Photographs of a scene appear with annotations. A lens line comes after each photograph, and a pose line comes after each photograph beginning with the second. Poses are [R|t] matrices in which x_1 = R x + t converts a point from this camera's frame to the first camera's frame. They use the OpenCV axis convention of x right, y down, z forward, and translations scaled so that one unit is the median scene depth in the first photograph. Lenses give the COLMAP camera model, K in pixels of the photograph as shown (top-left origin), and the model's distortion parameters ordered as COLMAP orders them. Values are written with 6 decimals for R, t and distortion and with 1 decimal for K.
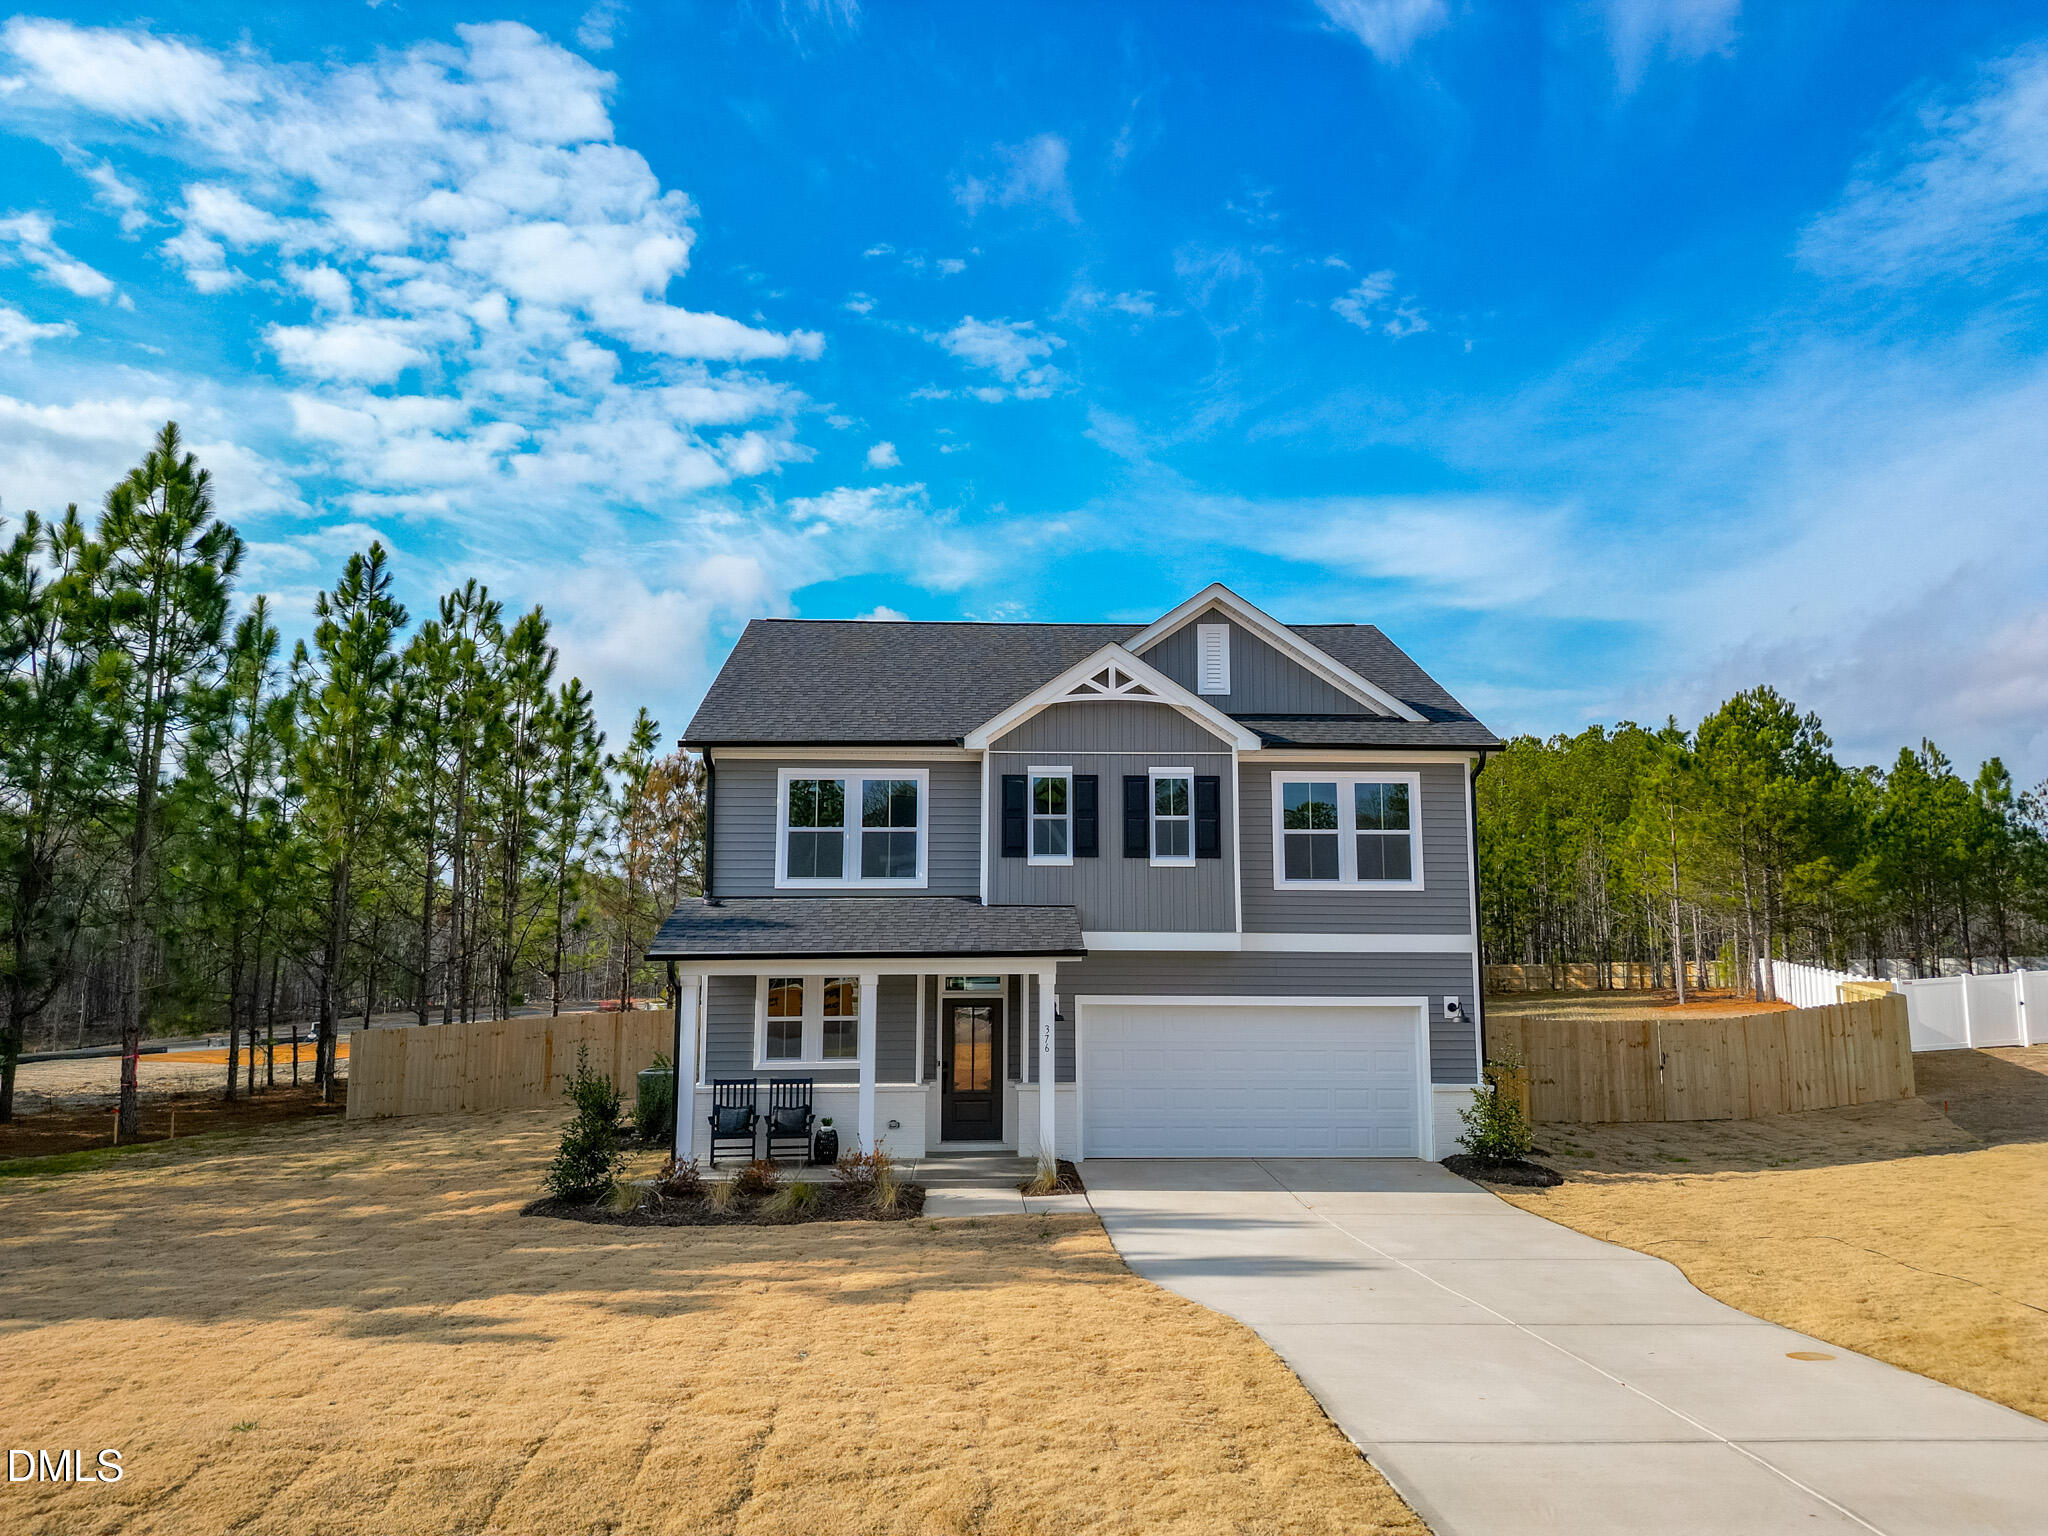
lens RADIAL K [[1459.5, 0, 1024.0], [0, 1459.5, 768.0], [0, 0, 1]] dist [0.051516, -0.061943]
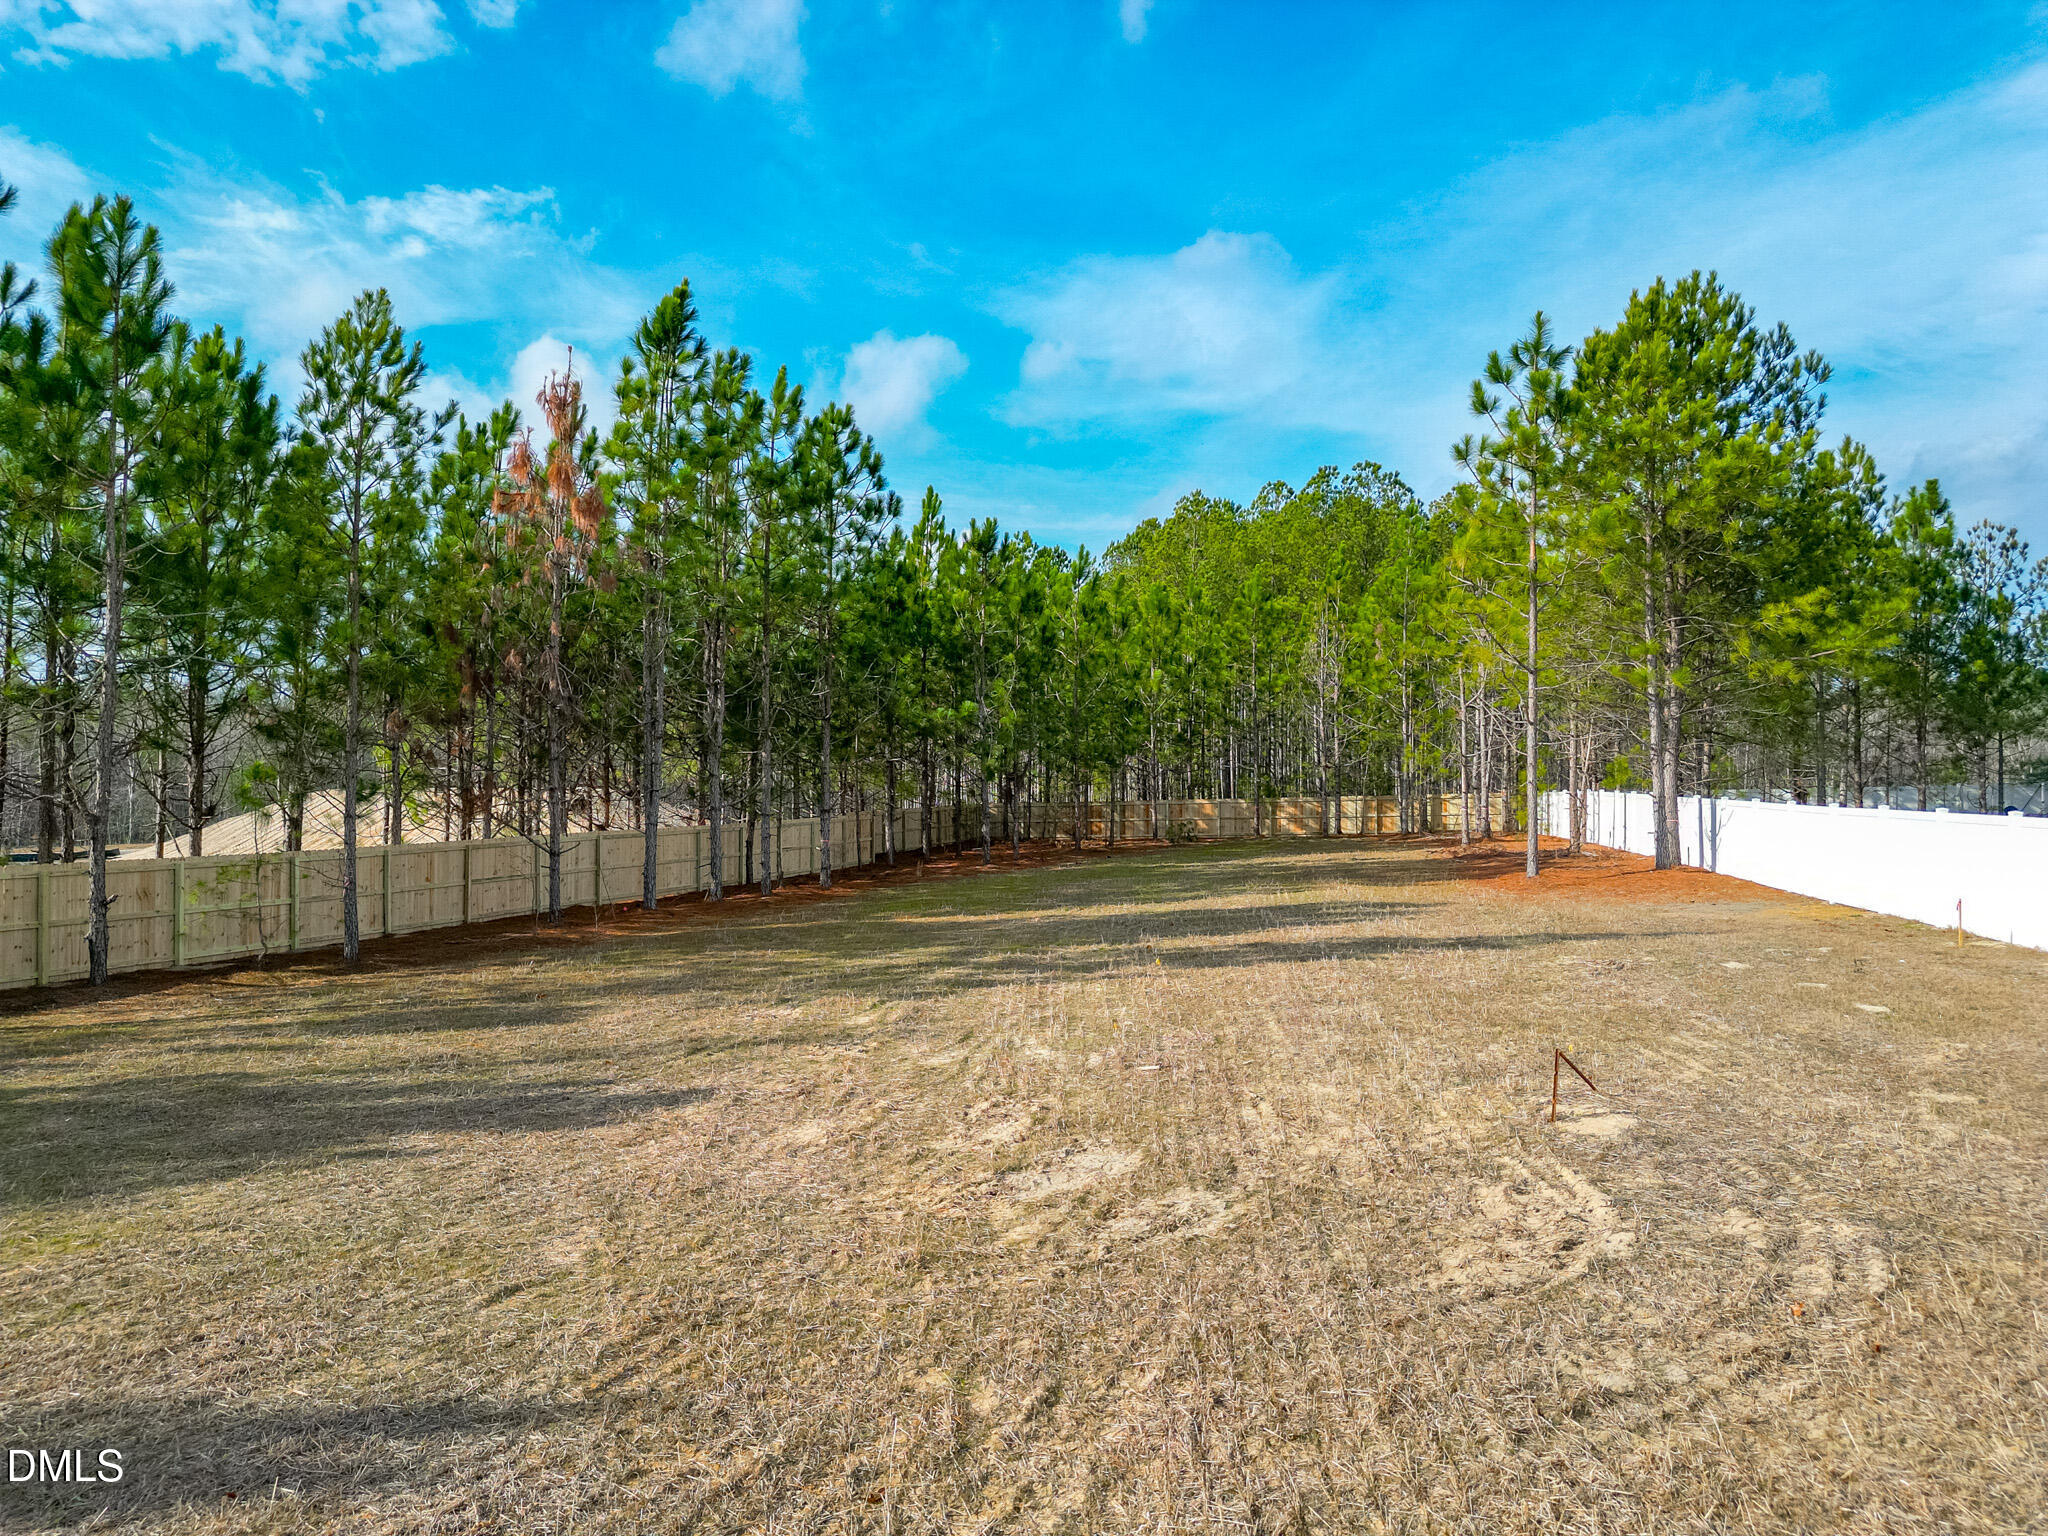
lens RADIAL K [[1459.5, 0, 1024.0], [0, 1459.5, 768.0], [0, 0, 1]] dist [0.051516, -0.061943]
pose [[0.976912, 0.000836, 0.213639, 0.390176], [-0.024554, 0.993806, 0.108387, 0.172174], [-0.212225, -0.111130, 0.970881, 1.310261]]
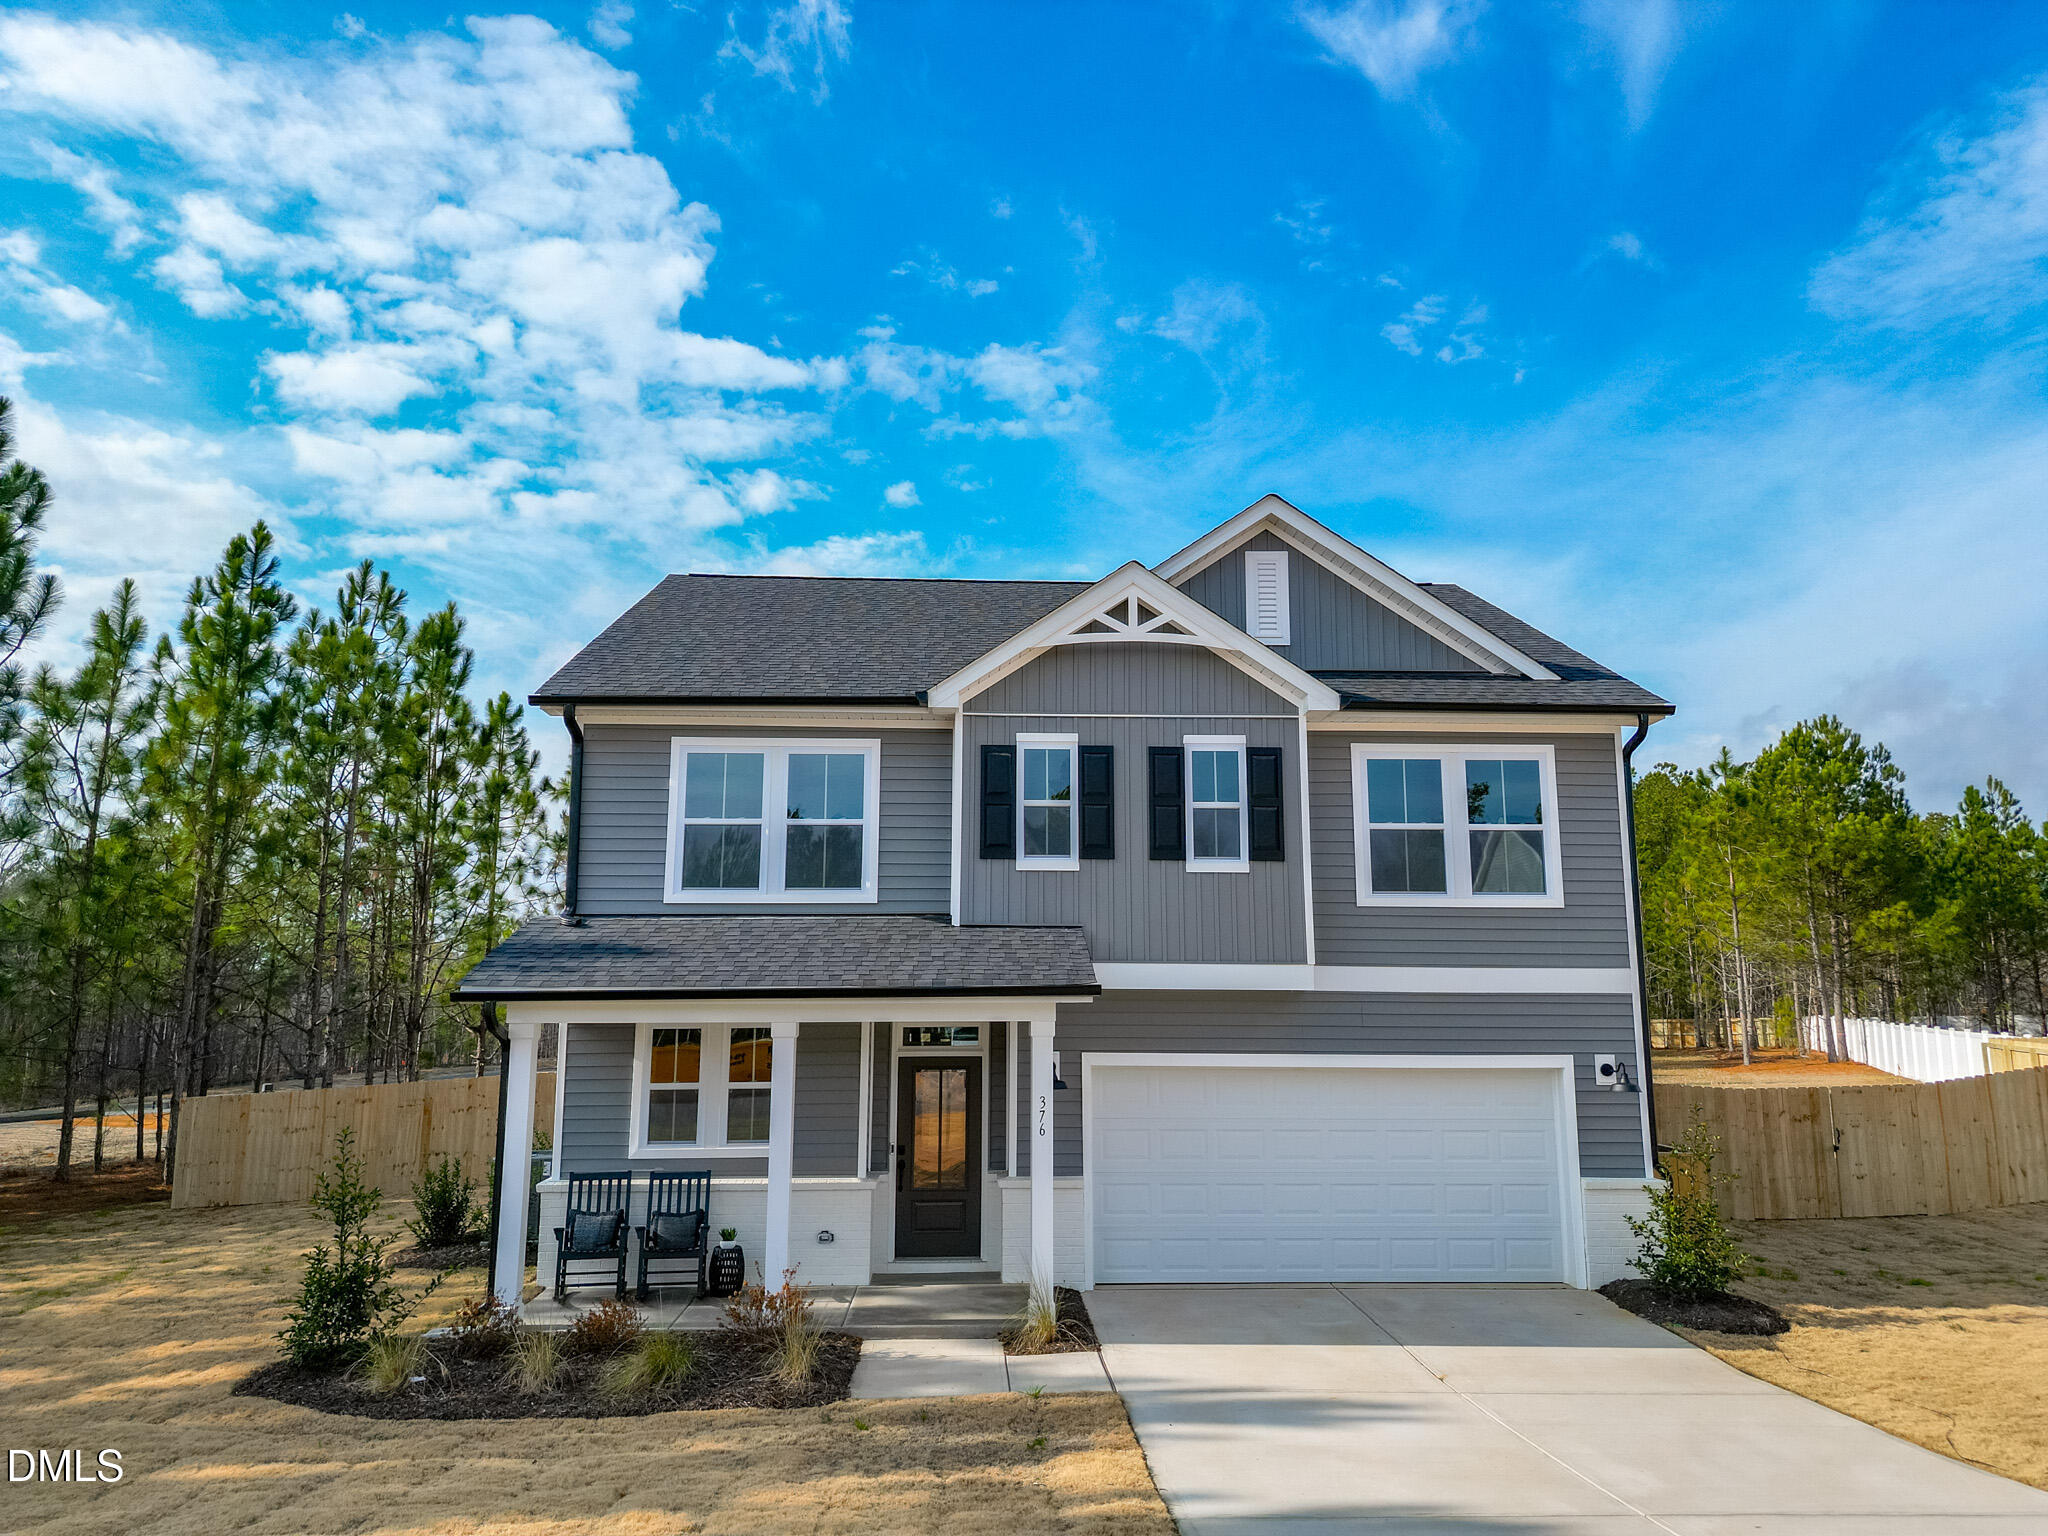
lens RADIAL K [[1459.5, 0, 1024.0], [0, 1459.5, 768.0], [0, 0, 1]] dist [0.051516, -0.061943]
pose [[0.999997, 0.001194, 0.001915, 0.003921], [-0.001117, 0.999217, -0.039553, 0.034662], [-0.001960, 0.039551, 0.999216, 0.216594]]
